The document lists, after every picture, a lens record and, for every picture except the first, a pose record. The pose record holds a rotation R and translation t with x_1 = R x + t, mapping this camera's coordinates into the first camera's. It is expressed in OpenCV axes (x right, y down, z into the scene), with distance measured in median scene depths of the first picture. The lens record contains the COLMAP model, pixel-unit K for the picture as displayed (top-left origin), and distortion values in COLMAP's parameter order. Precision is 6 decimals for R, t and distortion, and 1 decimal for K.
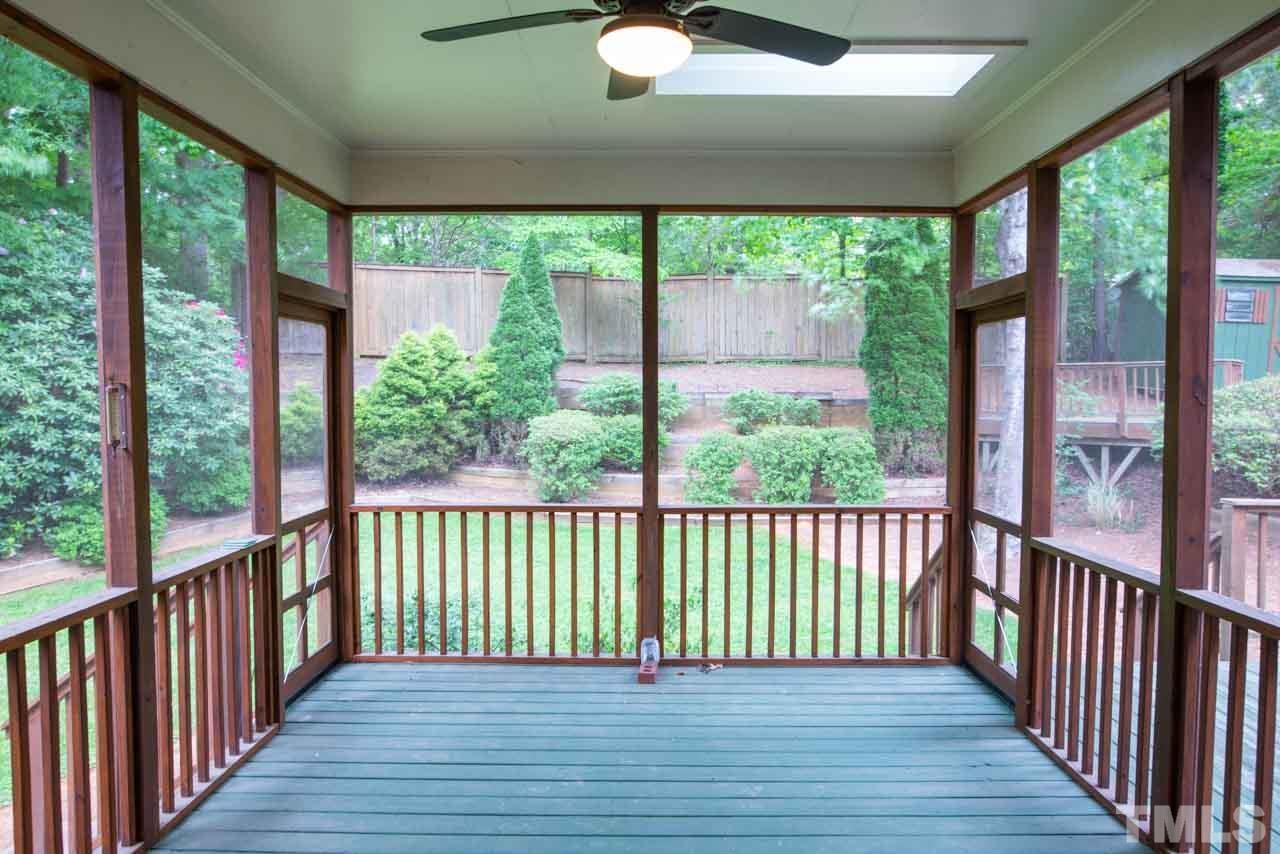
lens RADIAL K [[882.8, 0, 645.1], [0, 882.8, 429.2], [0, 0, 1]] dist [-0.001764, -0.002351]
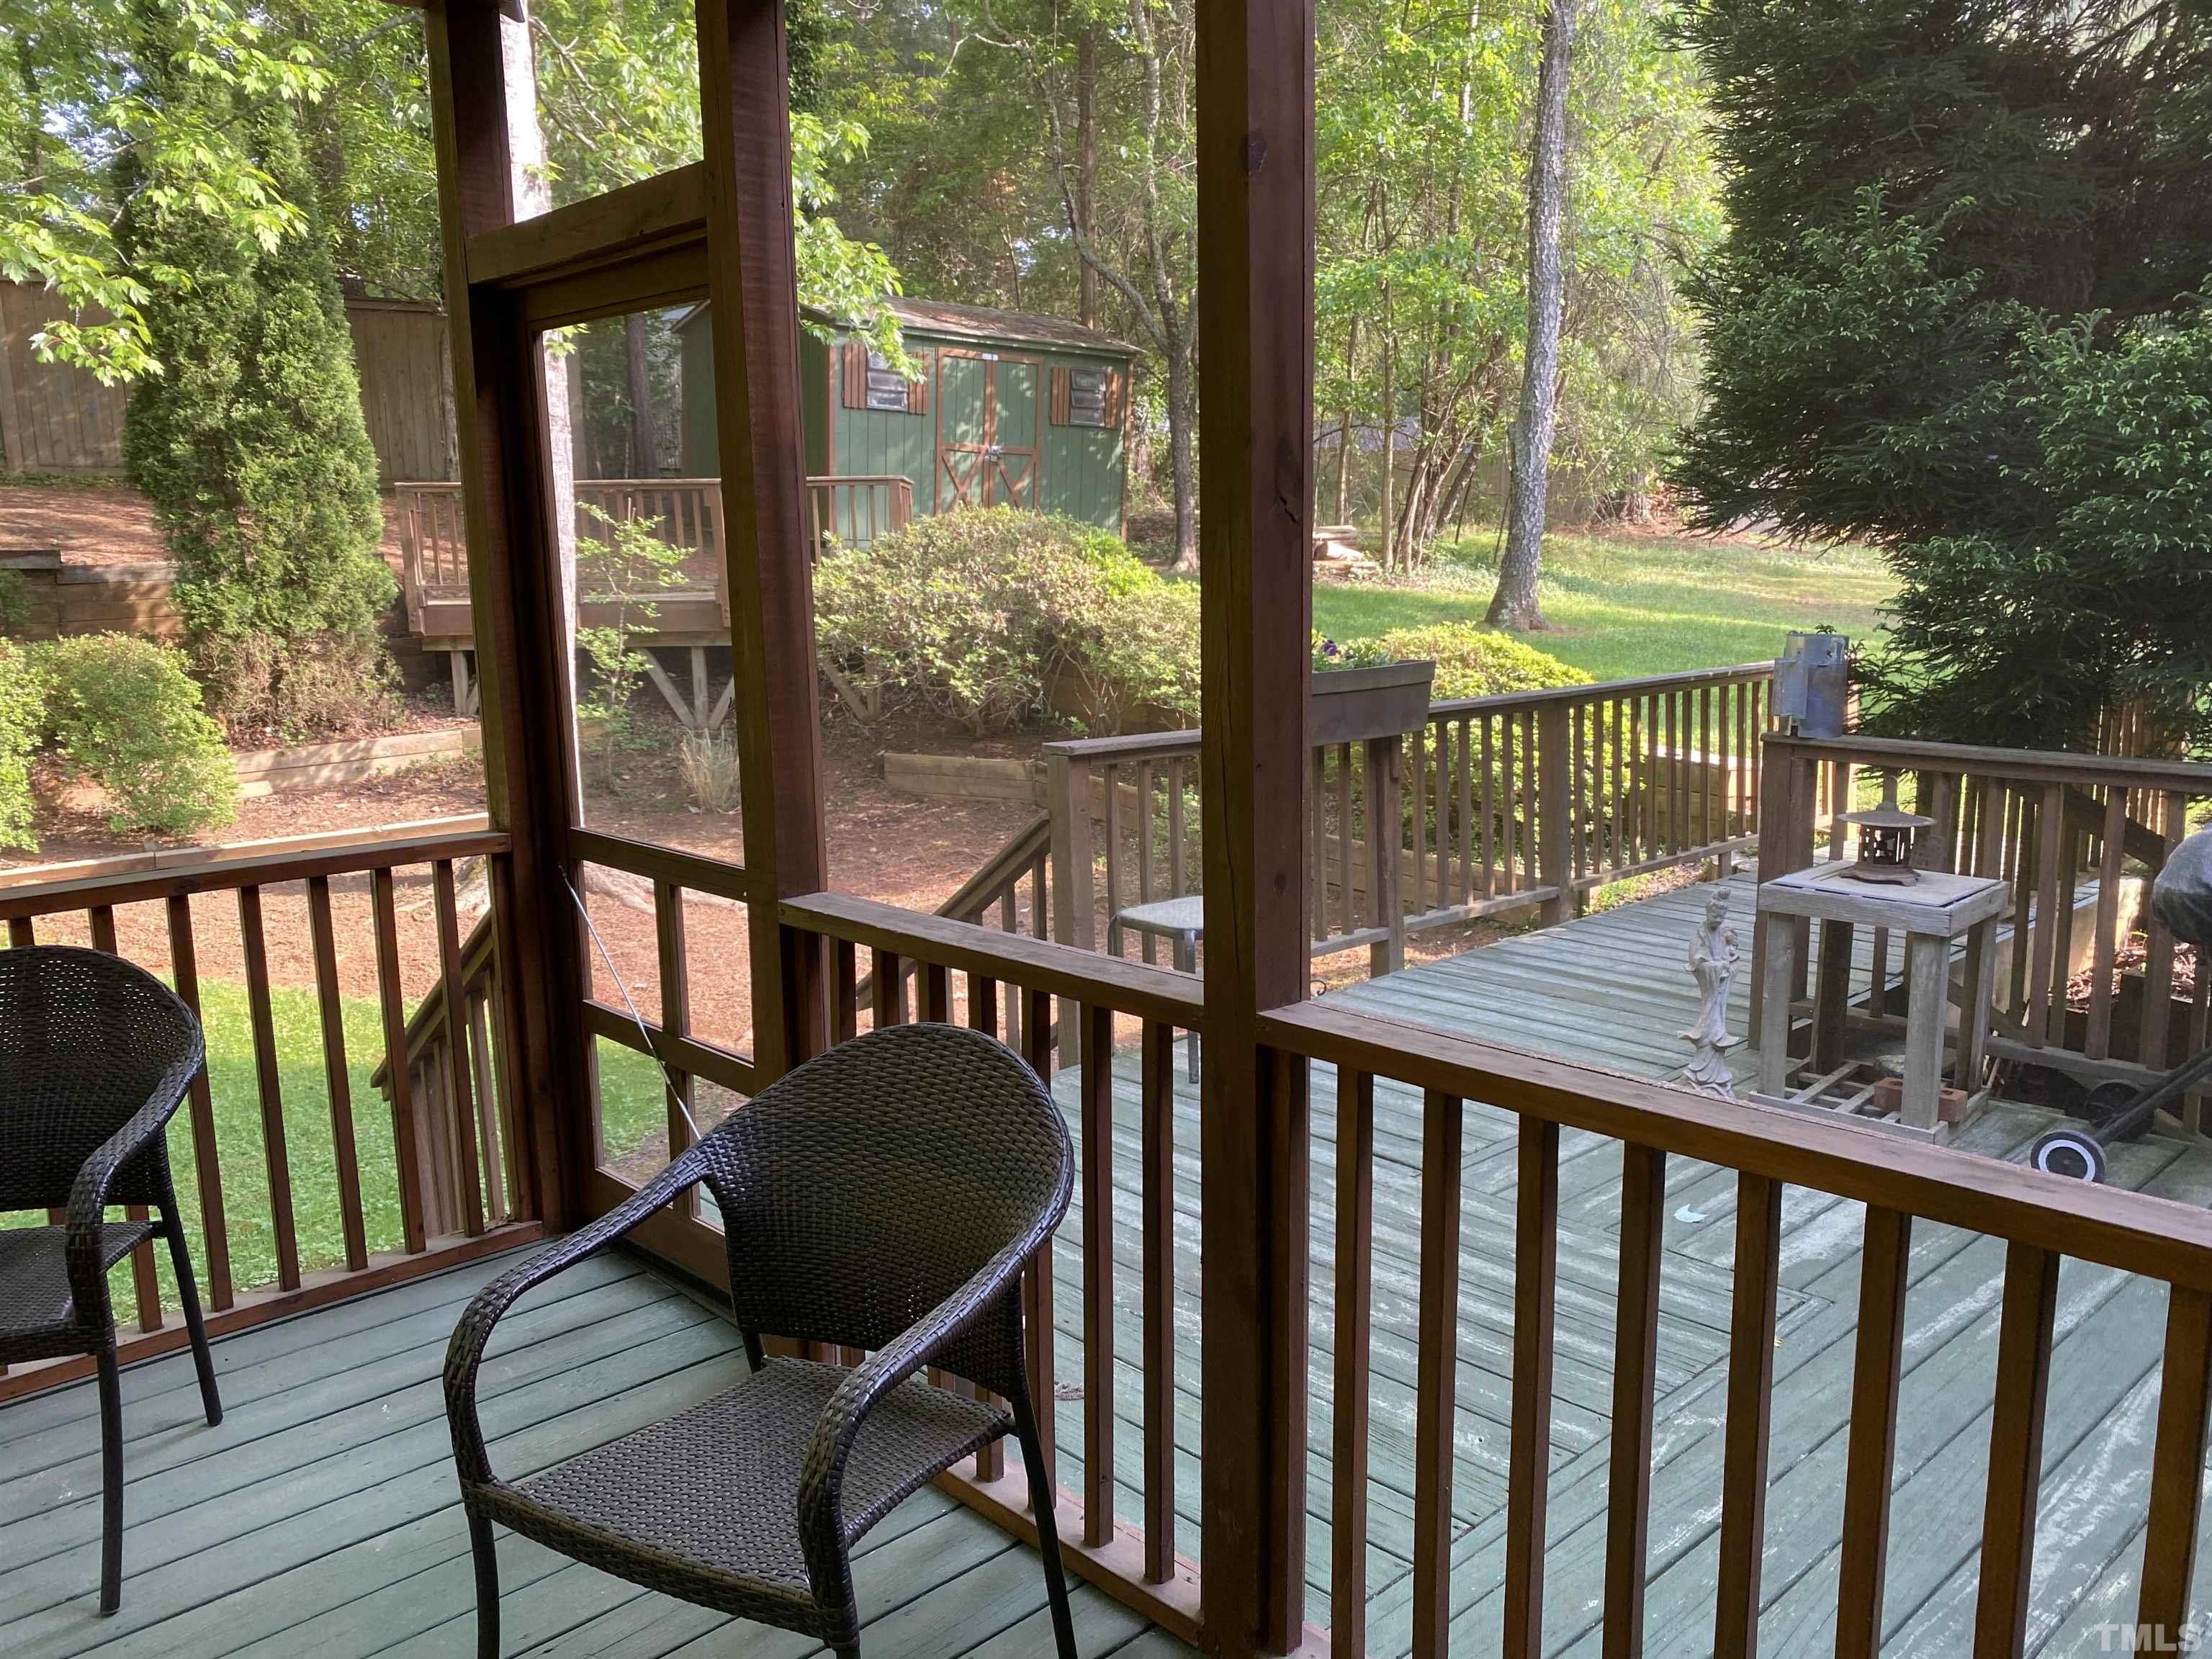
lens RADIAL K [[1694.8, 0, 1102.6], [0, 1694.8, 833.5], [0, 0, 1]] dist [0.033952, -0.023332]
pose [[0.725937, -0.130128, 0.675338, 0.023565], [0.048324, 0.989161, 0.138654, 0.000615], [-0.686061, -0.068019, 0.724357, 0.173104]]
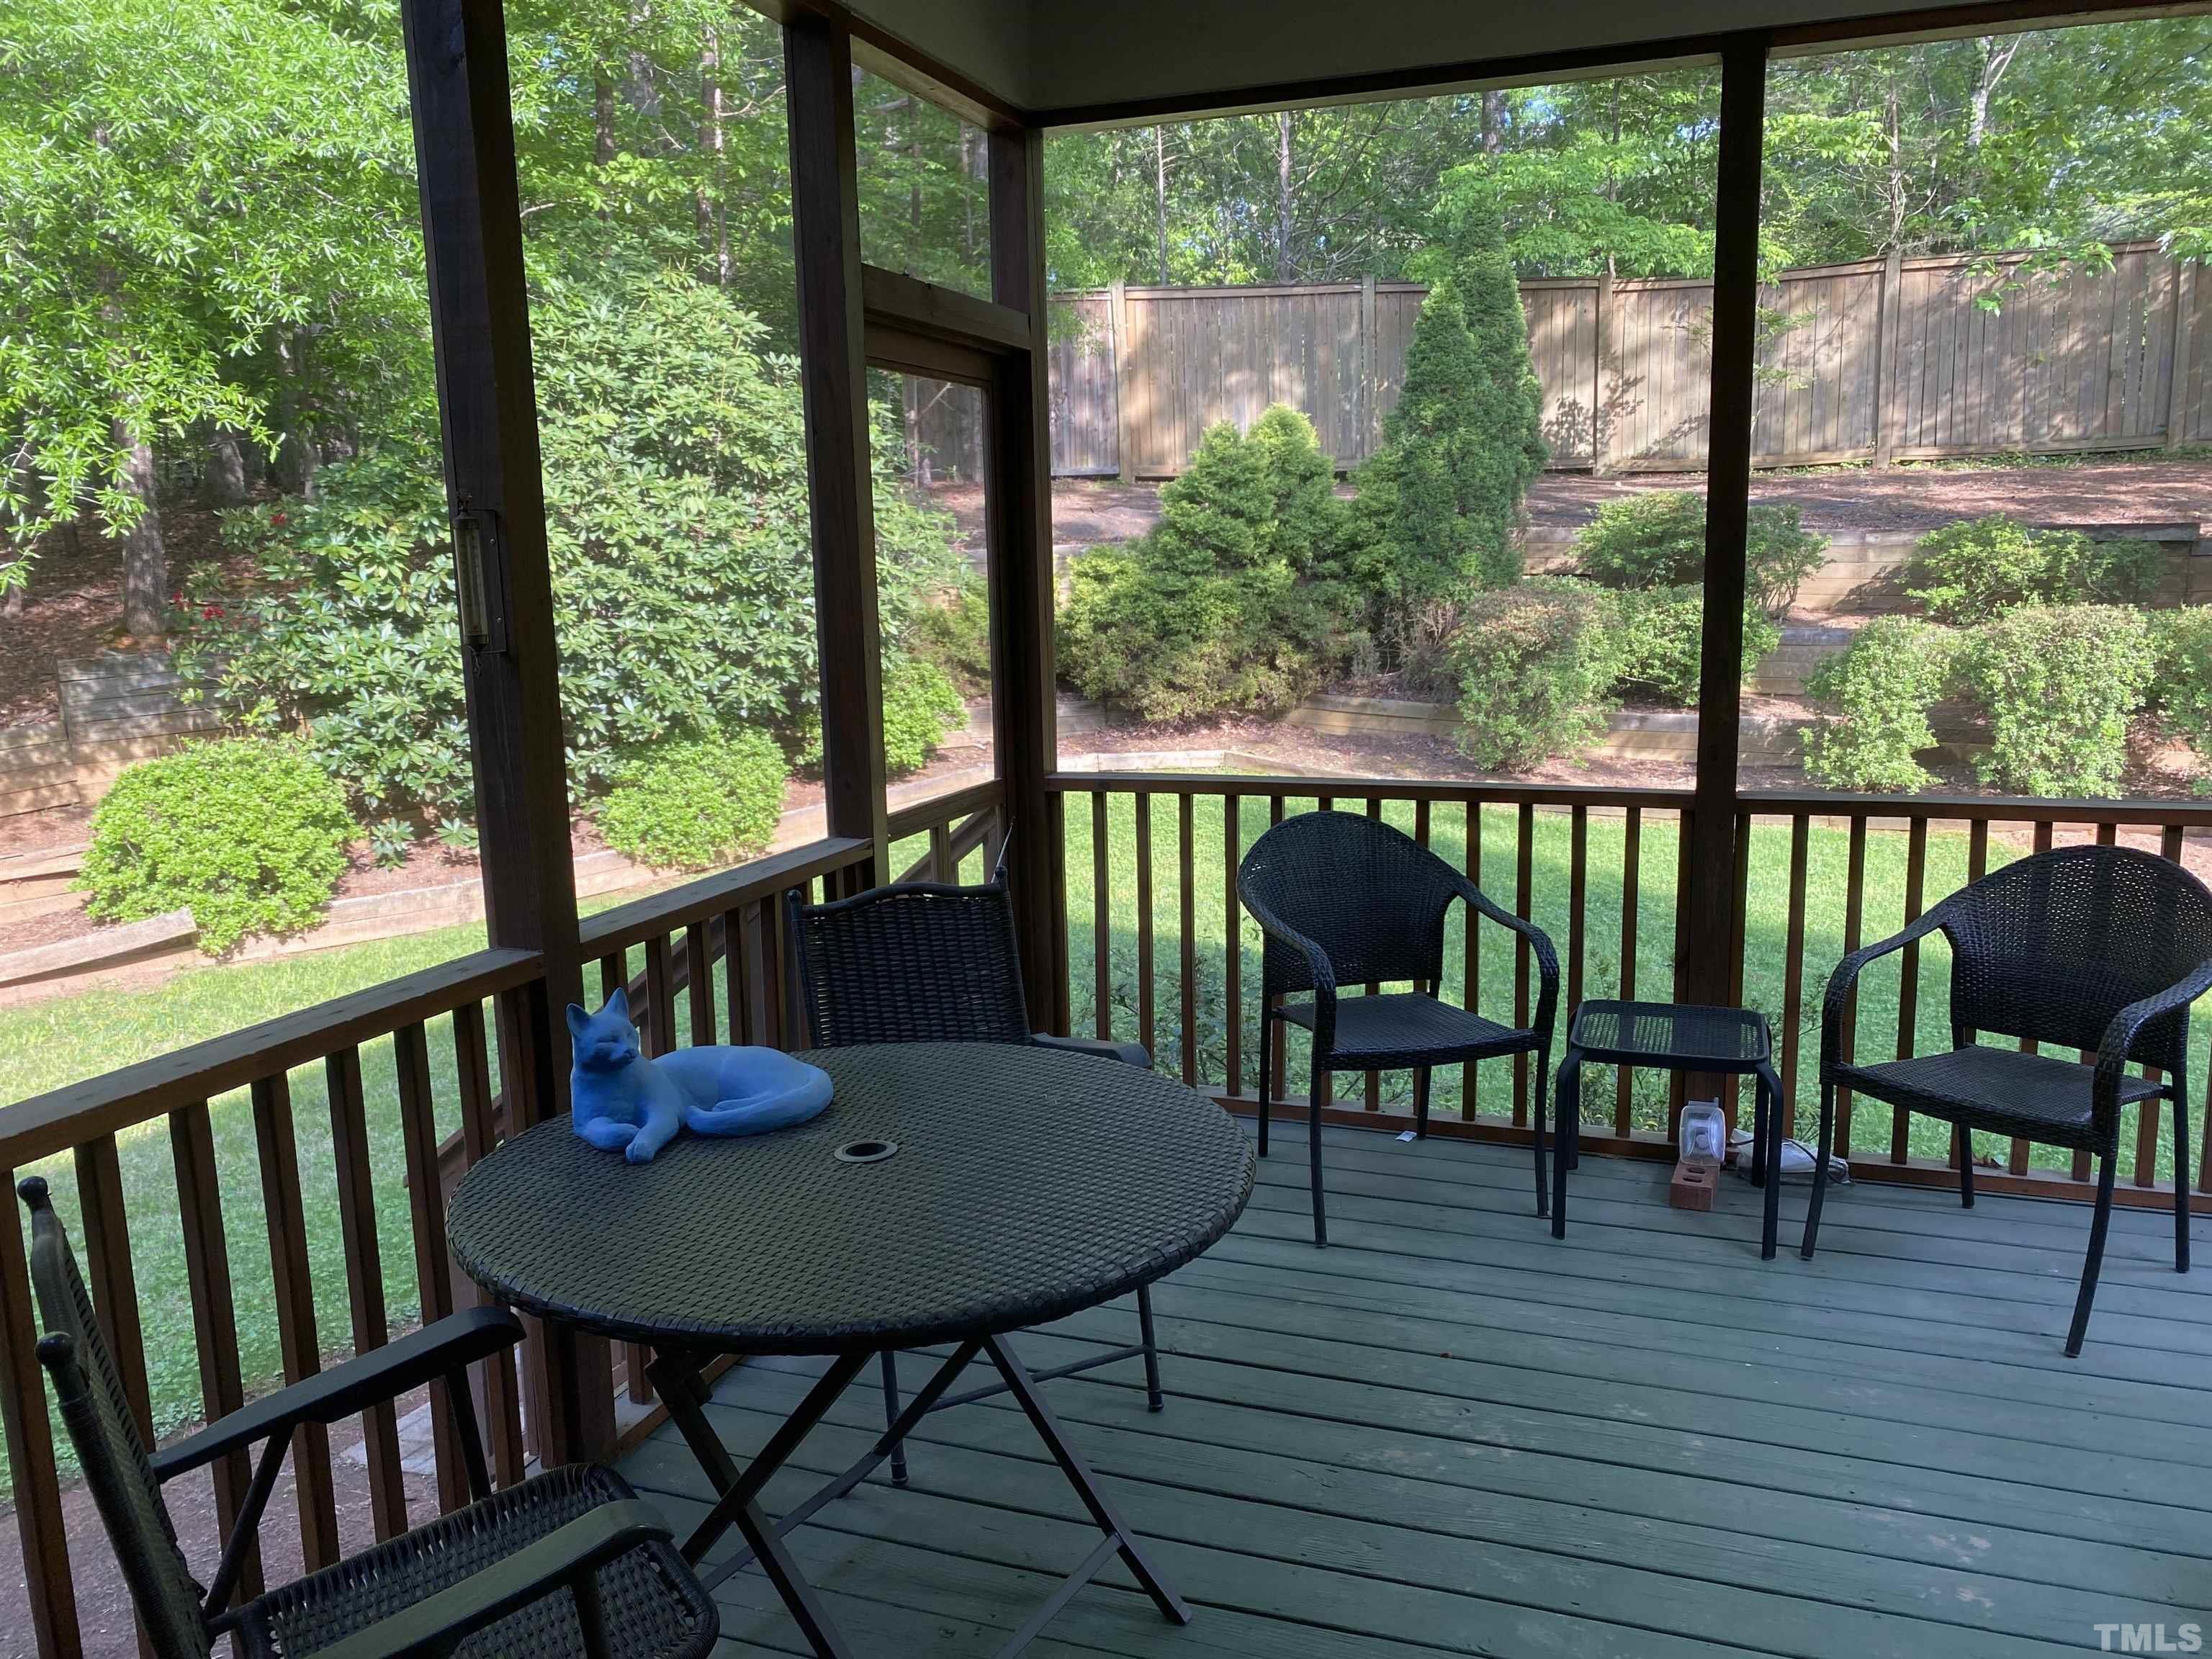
lens RADIAL K [[1694.8, 0, 1107.6], [0, 1694.8, 839.5], [0, 0, 1]] dist [0.033952, -0.023332]
pose [[0.941456, 0.038189, -0.334967, 0.002859], [0.004446, 0.992071, 0.125601, 0.004292], [0.337107, -0.119737, 0.933821, 0.082186]]
